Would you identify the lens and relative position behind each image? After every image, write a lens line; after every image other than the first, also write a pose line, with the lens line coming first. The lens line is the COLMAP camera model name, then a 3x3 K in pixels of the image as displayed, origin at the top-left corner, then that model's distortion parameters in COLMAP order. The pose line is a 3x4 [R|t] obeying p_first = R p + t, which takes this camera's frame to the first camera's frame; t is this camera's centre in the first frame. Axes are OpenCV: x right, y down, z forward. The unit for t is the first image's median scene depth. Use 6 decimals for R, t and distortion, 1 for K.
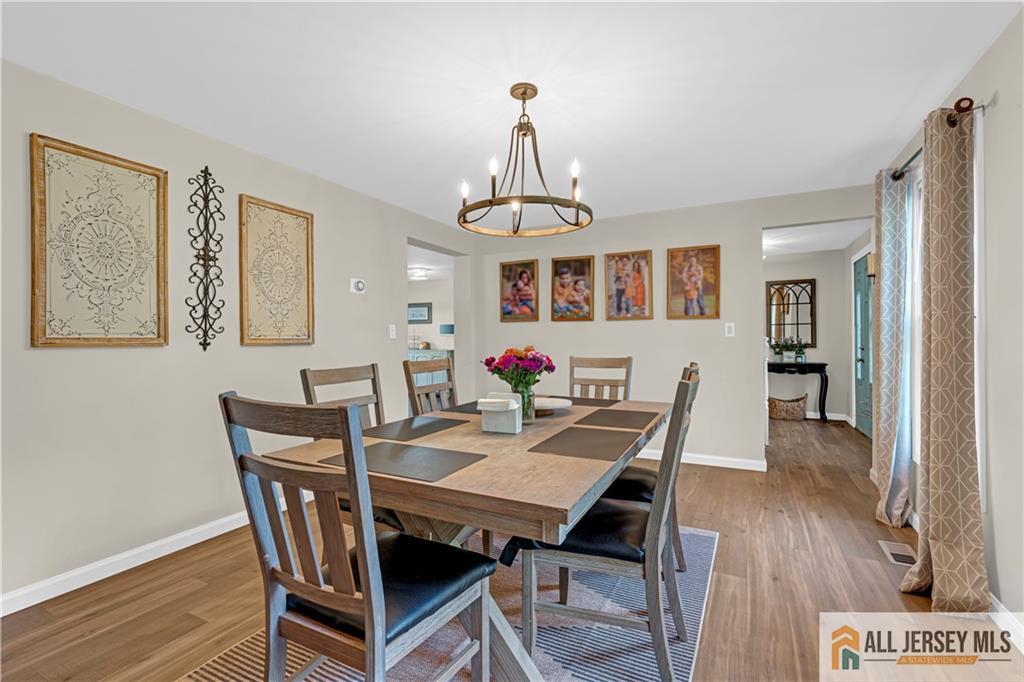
lens RADIAL K [[461.5, 0, 512.1], [0, 461.5, 344.3], [0, 0, 1]] dist [-0.000509, 0.000917]
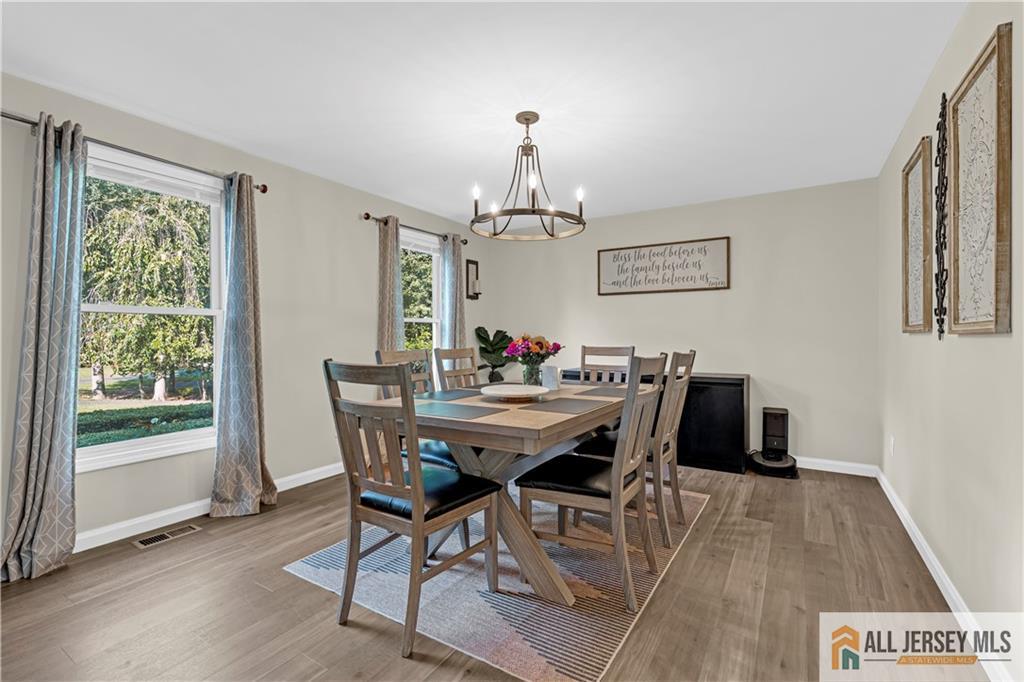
lens RADIAL K [[465.8, 0, 512.0], [0, 465.8, 336.6], [0, 0, 1]] dist [-0.000320, 0.000289]
pose [[-0.996476, 0.005640, 0.083690, -0.030679], [0.006970, 0.999854, 0.015609, -0.011002], [-0.083589, 0.016137, -0.996370, 2.190788]]
